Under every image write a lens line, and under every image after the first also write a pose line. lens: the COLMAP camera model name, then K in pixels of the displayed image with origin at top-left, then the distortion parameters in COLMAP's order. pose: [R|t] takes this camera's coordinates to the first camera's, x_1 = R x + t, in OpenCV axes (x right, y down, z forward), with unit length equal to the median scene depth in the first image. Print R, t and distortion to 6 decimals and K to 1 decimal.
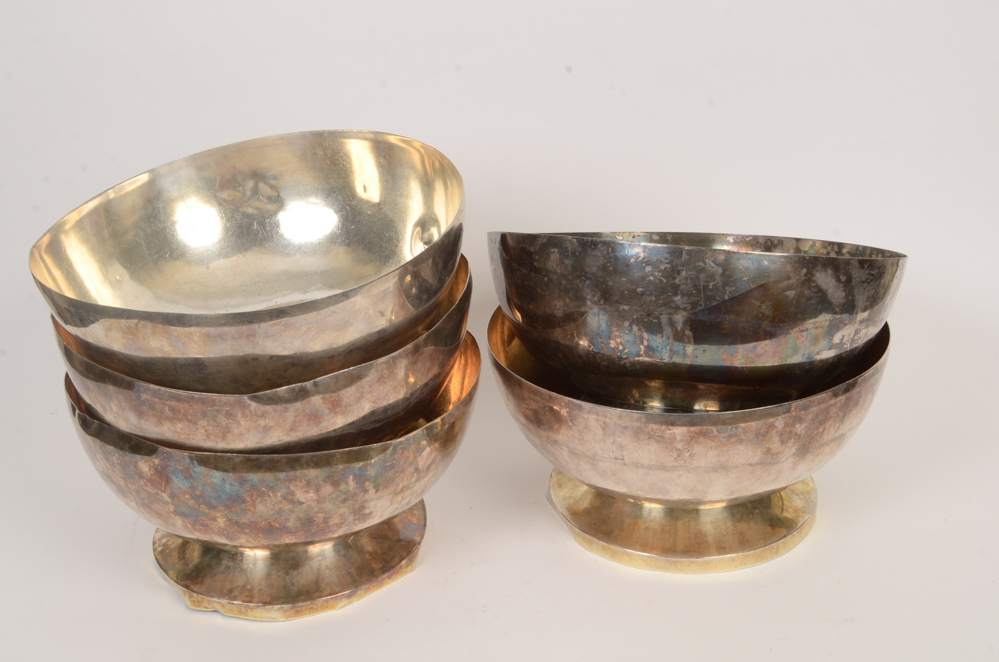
lens RADIAL K [[1304.0, 0, 499.5], [0, 1304.0, 331.0], [0, 0, 1]] dist [0.003215, 0.018945]
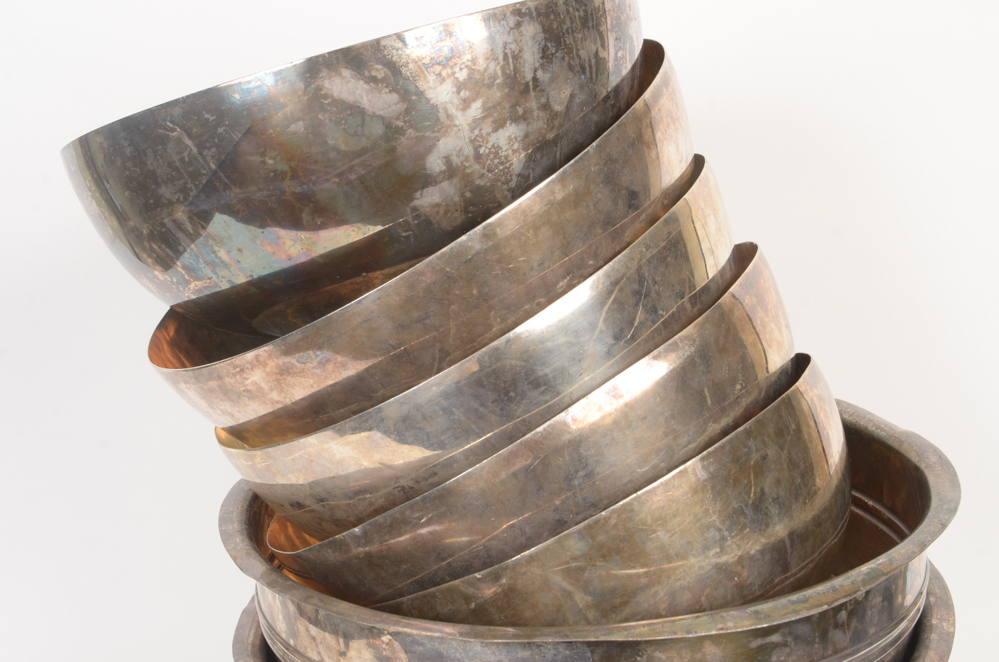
lens RADIAL K [[1446.5, 0, 499.5], [0, 1446.5, 331.0], [0, 0, 1]] dist [0.005863, 0.079856]
pose [[0.863882, -0.268850, -0.425943, 0.562598], [0.292488, 0.956213, -0.010337, 0.098879], [0.410071, -0.115653, 0.904691, 0.378171]]
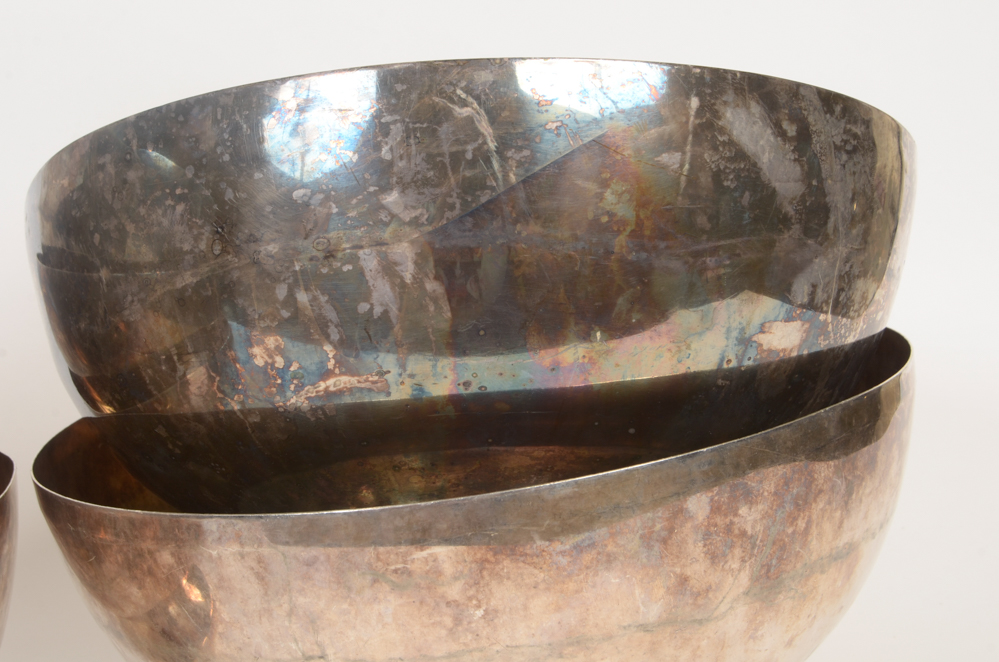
lens RADIAL K [[1446.5, 0, 499.5], [0, 1446.5, 331.0], [0, 0, 1]] dist [0.005863, 0.079856]
pose [[0.990586, -0.102278, 0.090985, 0.120546], [0.122624, 0.958420, -0.257670, 0.126500], [-0.060847, 0.266402, 0.961940, 0.567330]]
